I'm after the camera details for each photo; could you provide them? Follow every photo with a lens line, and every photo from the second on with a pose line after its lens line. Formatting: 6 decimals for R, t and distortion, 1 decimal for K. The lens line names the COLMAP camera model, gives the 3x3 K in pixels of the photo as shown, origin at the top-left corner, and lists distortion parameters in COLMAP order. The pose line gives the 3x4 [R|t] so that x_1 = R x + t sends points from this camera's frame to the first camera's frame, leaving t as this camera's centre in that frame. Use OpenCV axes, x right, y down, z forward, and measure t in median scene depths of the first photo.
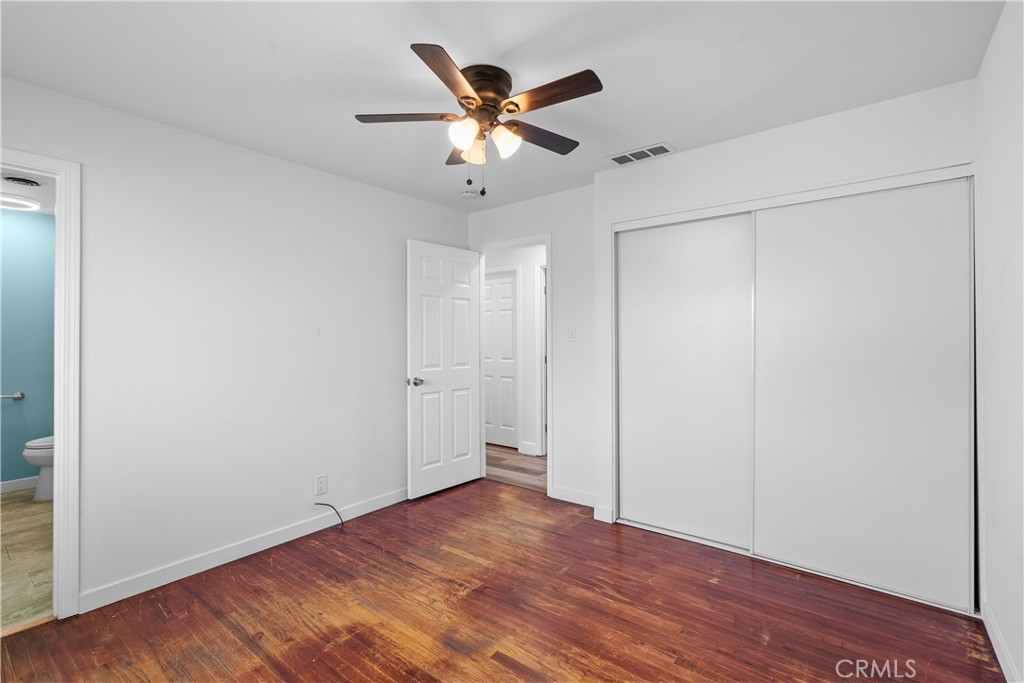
lens RADIAL K [[460.4, 0, 505.5], [0, 460.4, 338.2], [0, 0, 1]] dist [-0.007158, 0.001825]
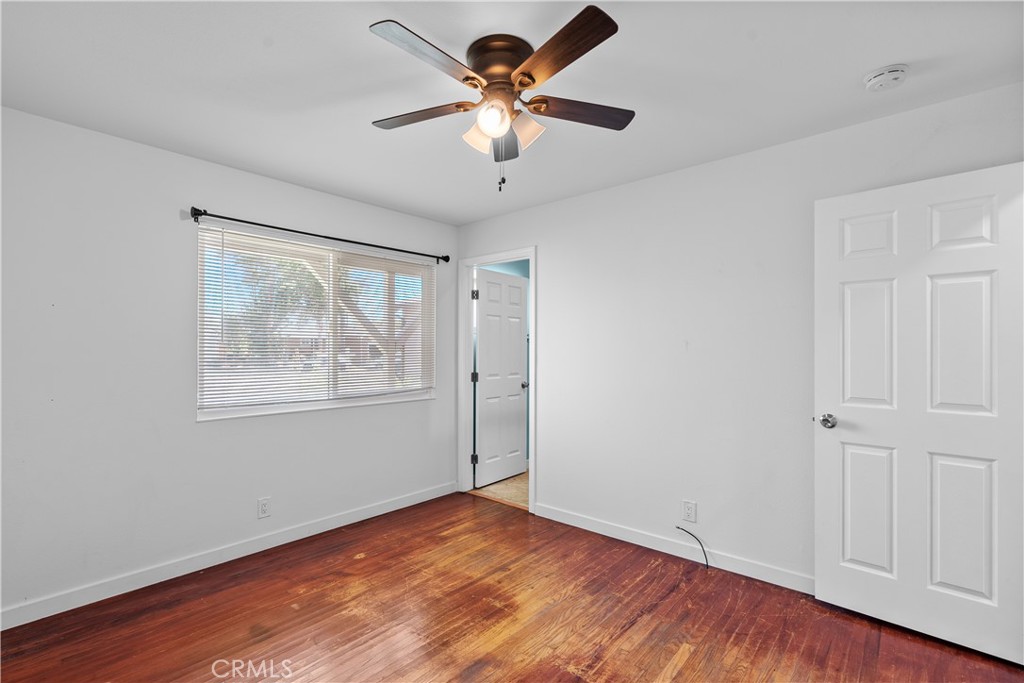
lens RADIAL K [[460.4, 0, 508.0], [0, 460.4, 348.2], [0, 0, 1]] dist [-0.007158, 0.001825]
pose [[-0.036943, 0.009127, -0.999276, 0.660816], [0.005604, 0.999944, 0.008926, -0.021228], [0.999302, -0.005270, -0.036992, 0.842284]]
